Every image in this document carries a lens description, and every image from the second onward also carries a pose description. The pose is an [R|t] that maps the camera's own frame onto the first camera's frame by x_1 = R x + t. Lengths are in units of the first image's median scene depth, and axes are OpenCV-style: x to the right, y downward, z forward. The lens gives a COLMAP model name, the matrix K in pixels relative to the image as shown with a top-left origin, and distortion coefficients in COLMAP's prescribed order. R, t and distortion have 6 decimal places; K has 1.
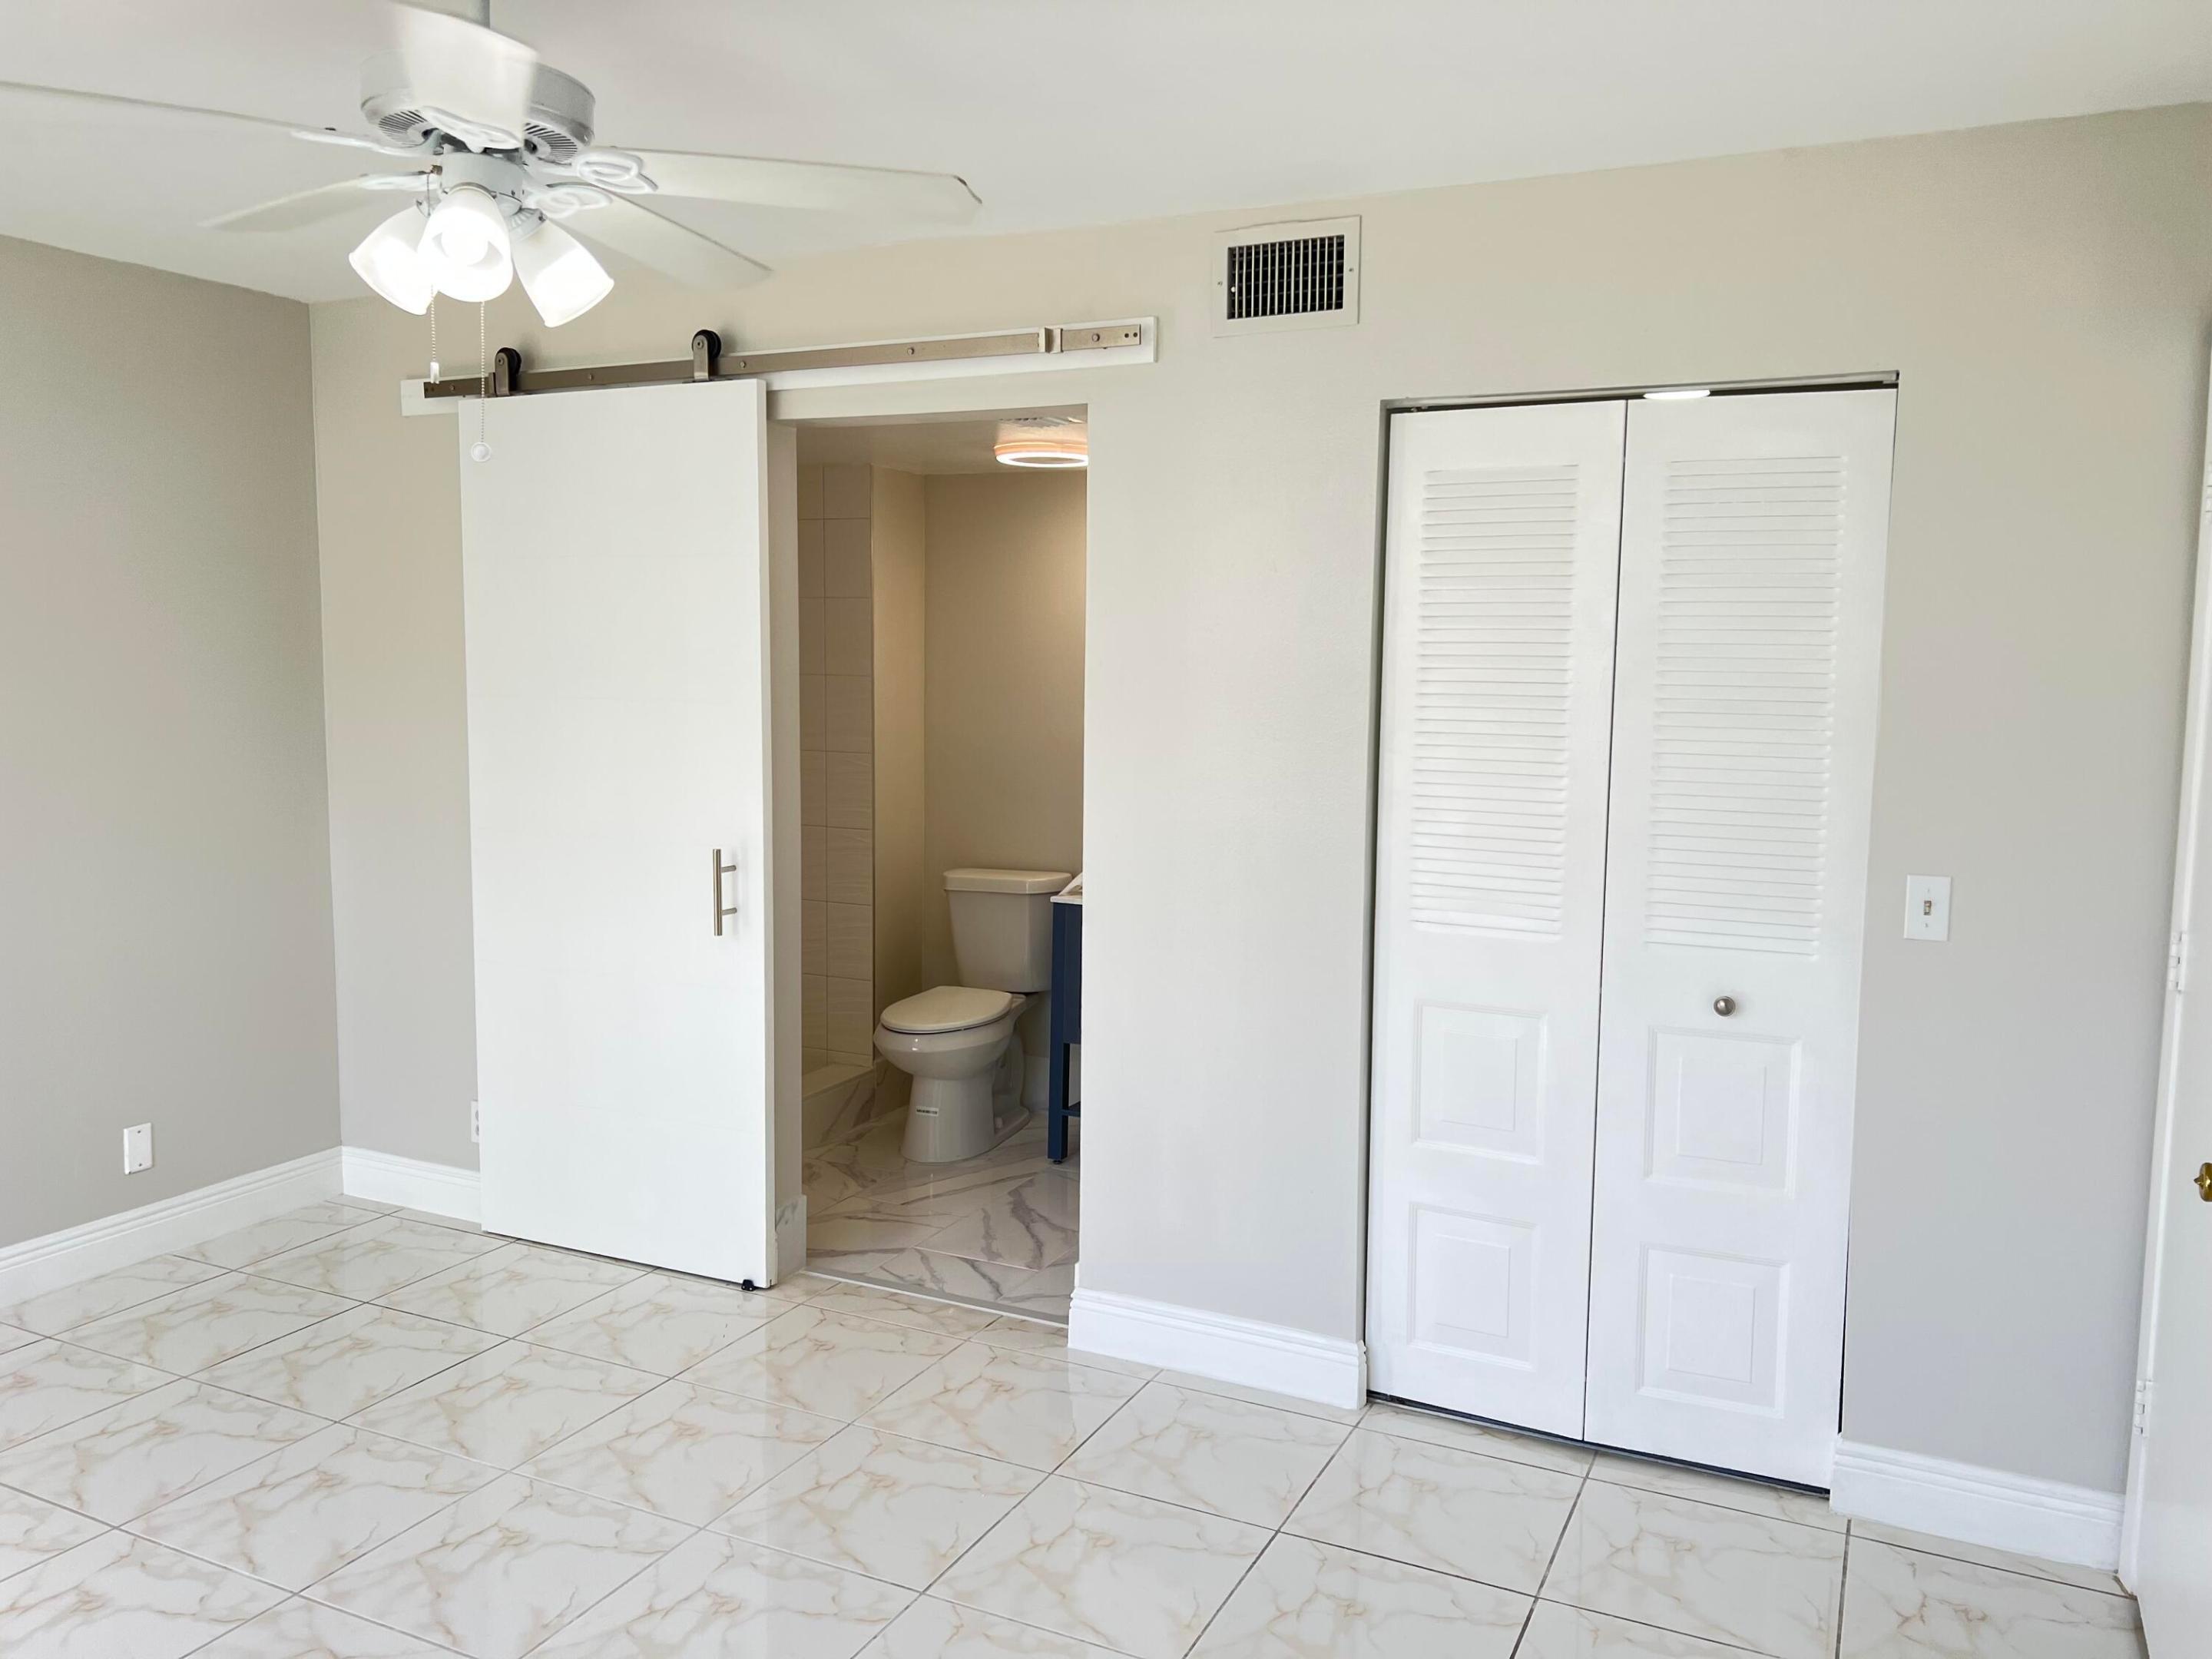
lens RADIAL K [[1660.8, 0, 1123.1], [0, 1660.8, 824.6], [0, 0, 1]] dist [0.047229, -0.063275]
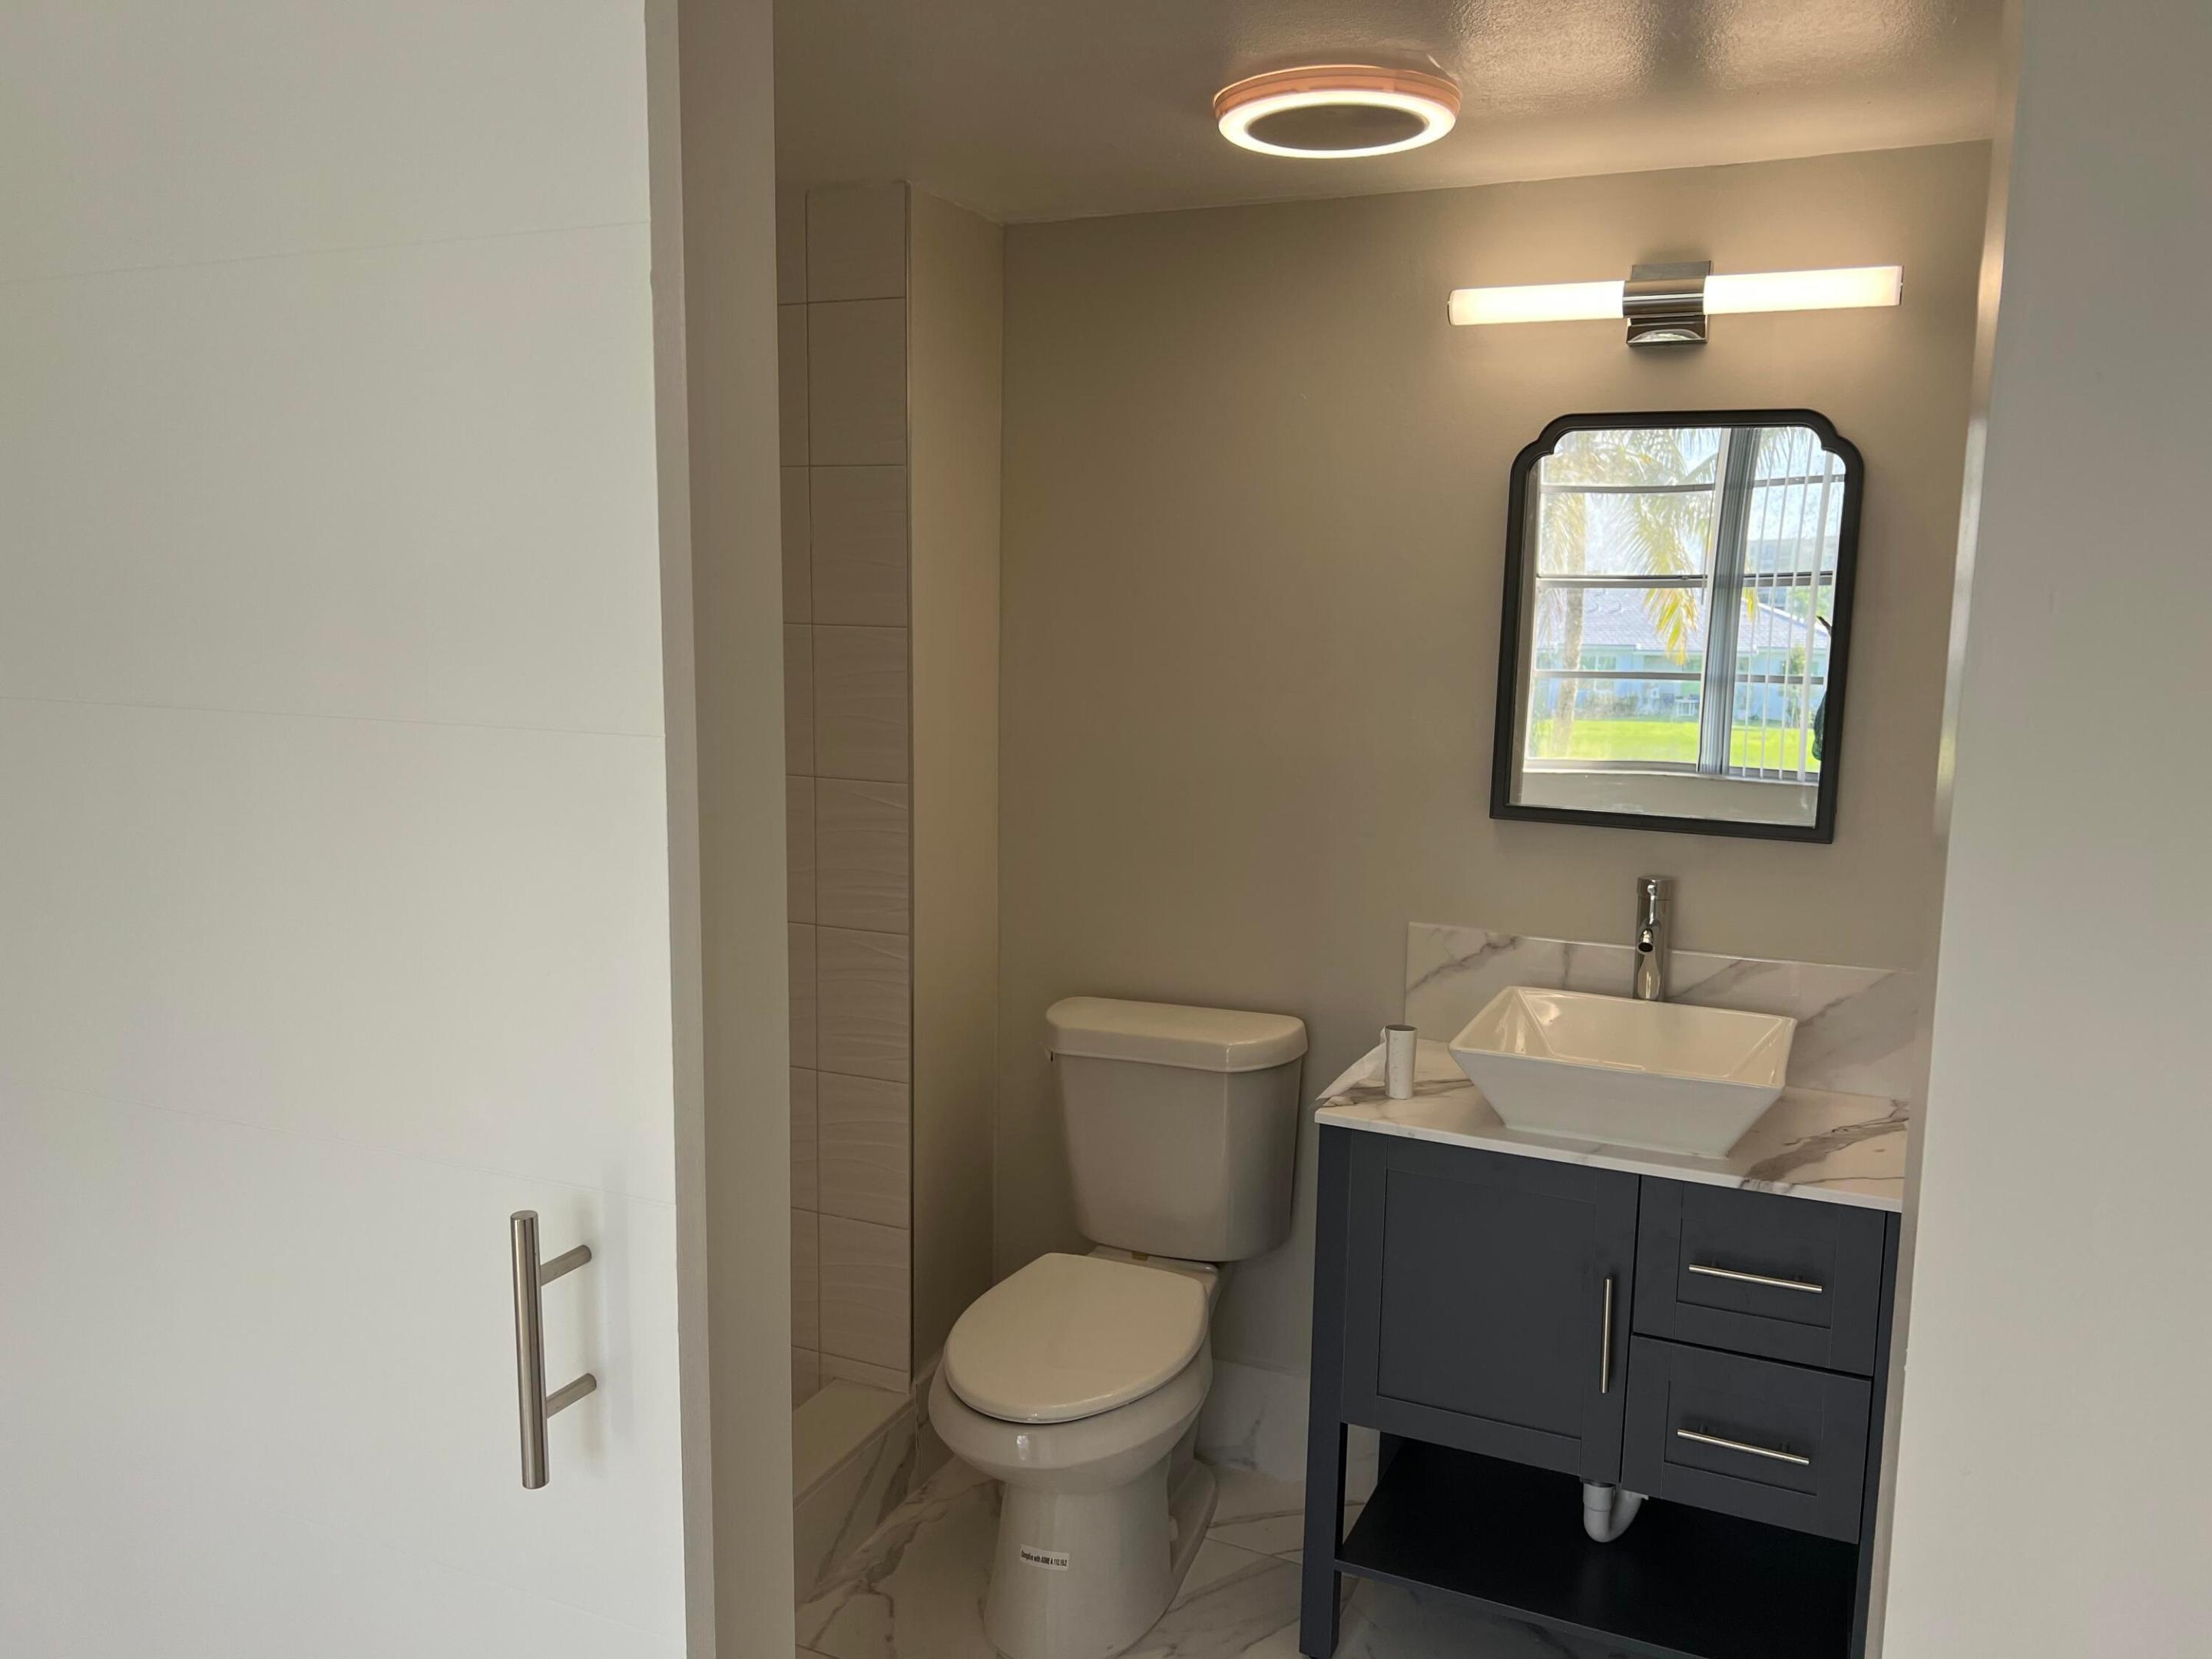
lens RADIAL K [[1660.8, 0, 1092.9], [0, 1660.8, 822.1], [0, 0, 1]] dist [0.047229, -0.063275]
pose [[0.999888, -0.002595, 0.014727, -0.132709], [0.001914, 0.998935, 0.046093, -0.069110], [-0.014831, -0.046060, 0.998829, 0.645642]]
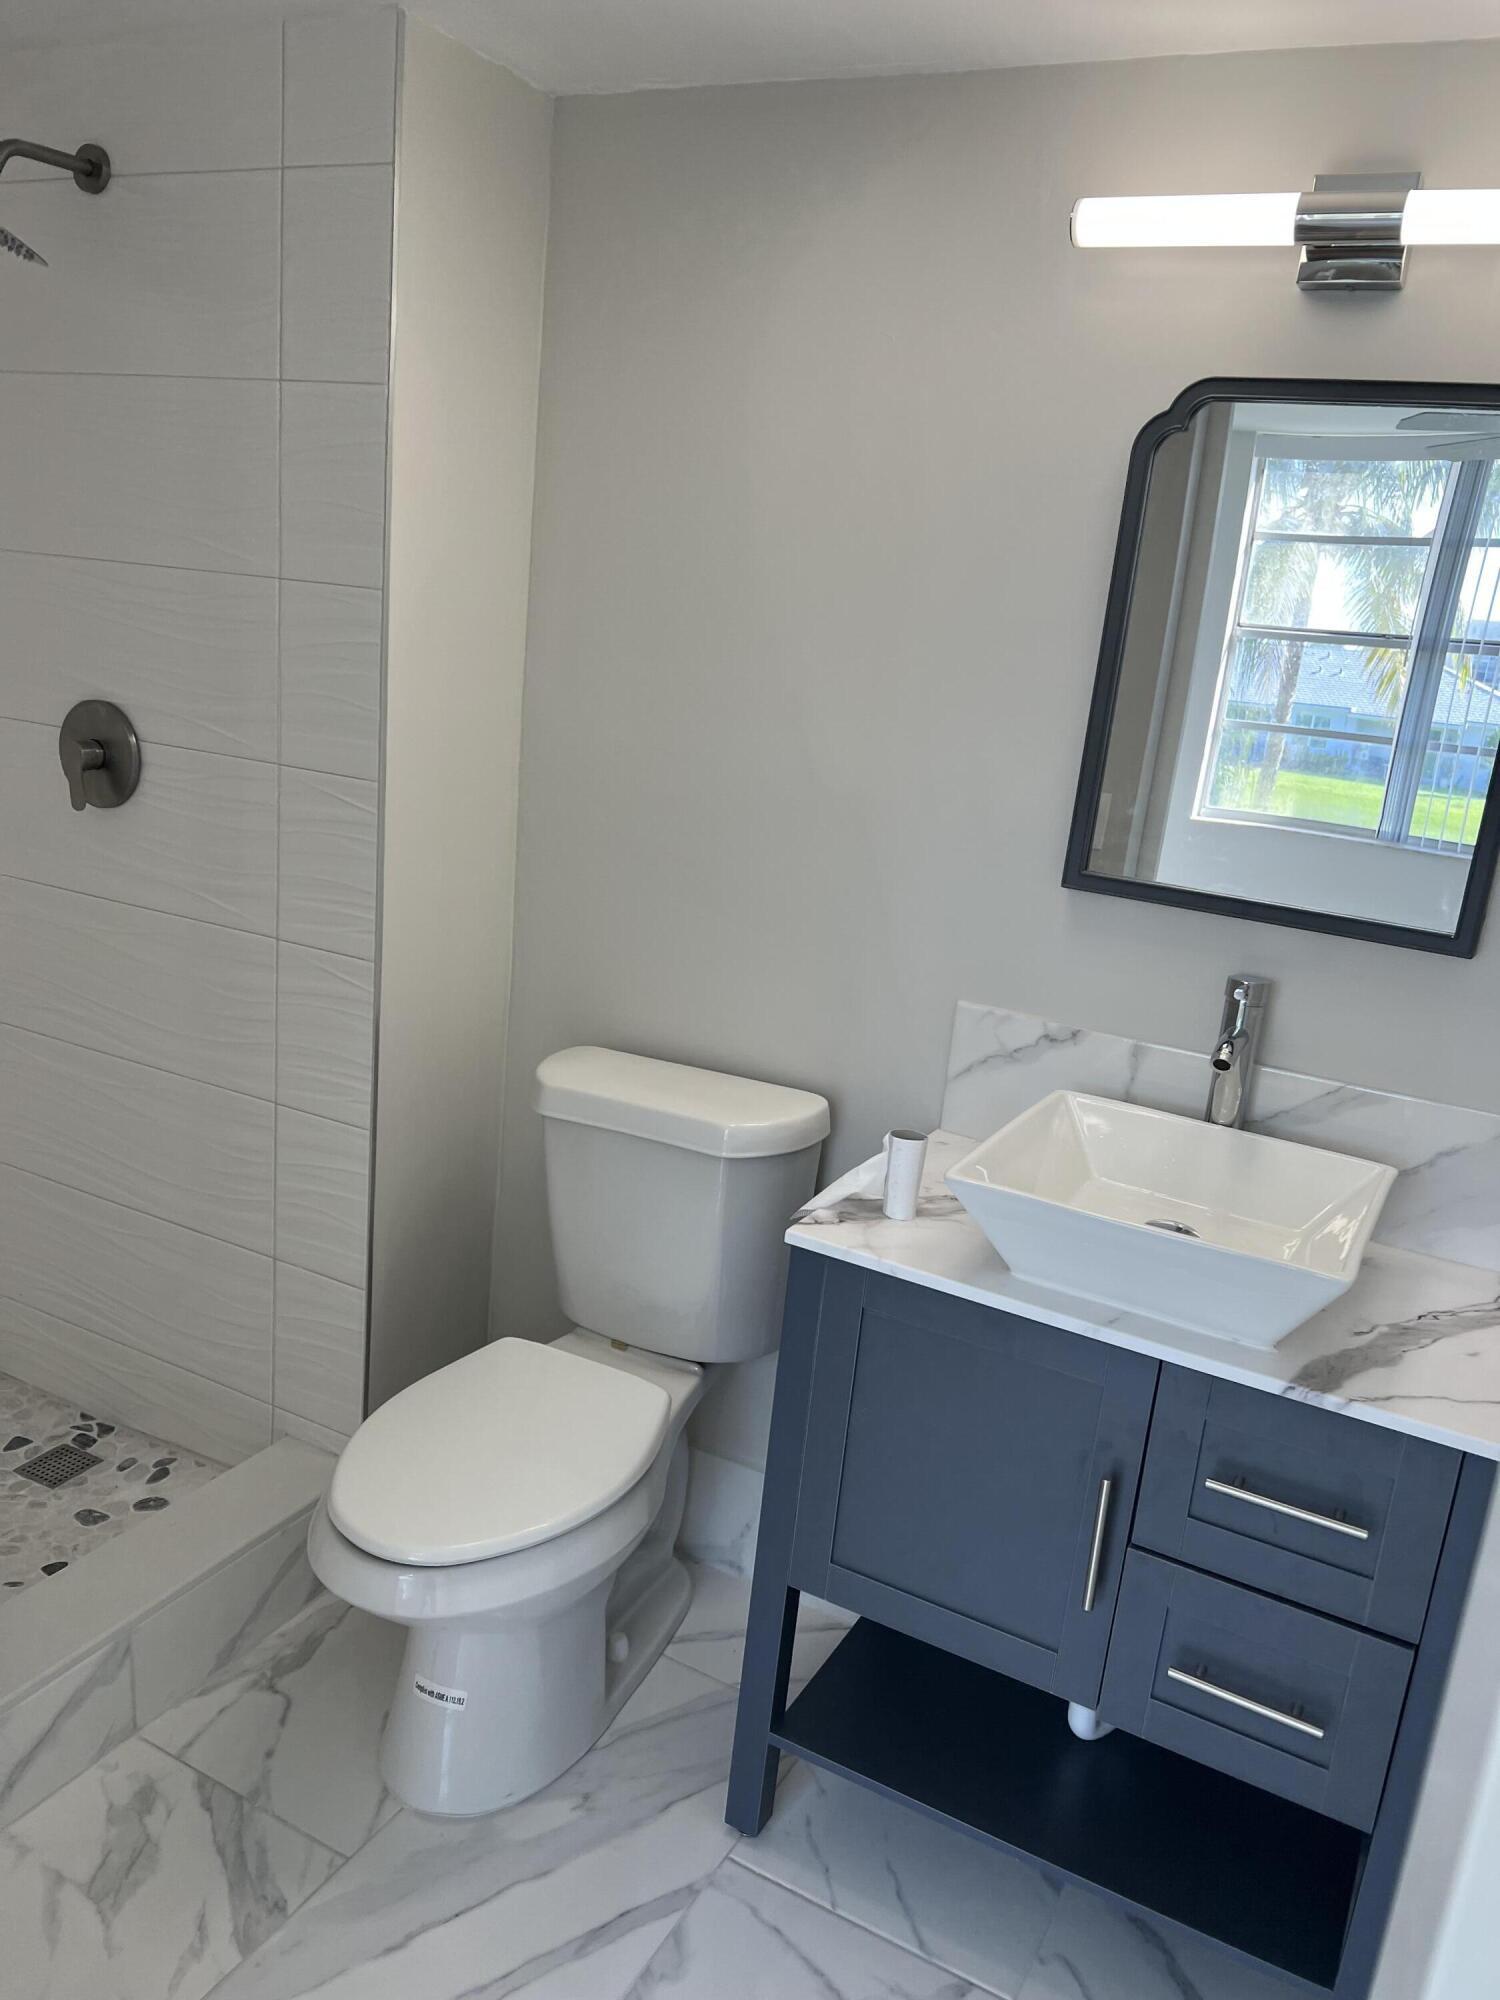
lens RADIAL K [[1501.6, 0, 768.1], [0, 1501.6, 1008.5], [0, 0, 1]] dist [0.047229, -0.063275]
pose [[0.996086, 0.086643, -0.017453, -0.054567], [-0.082567, 0.982660, 0.166018, -0.074263], [0.031535, -0.163927, 0.985968, 0.797448]]
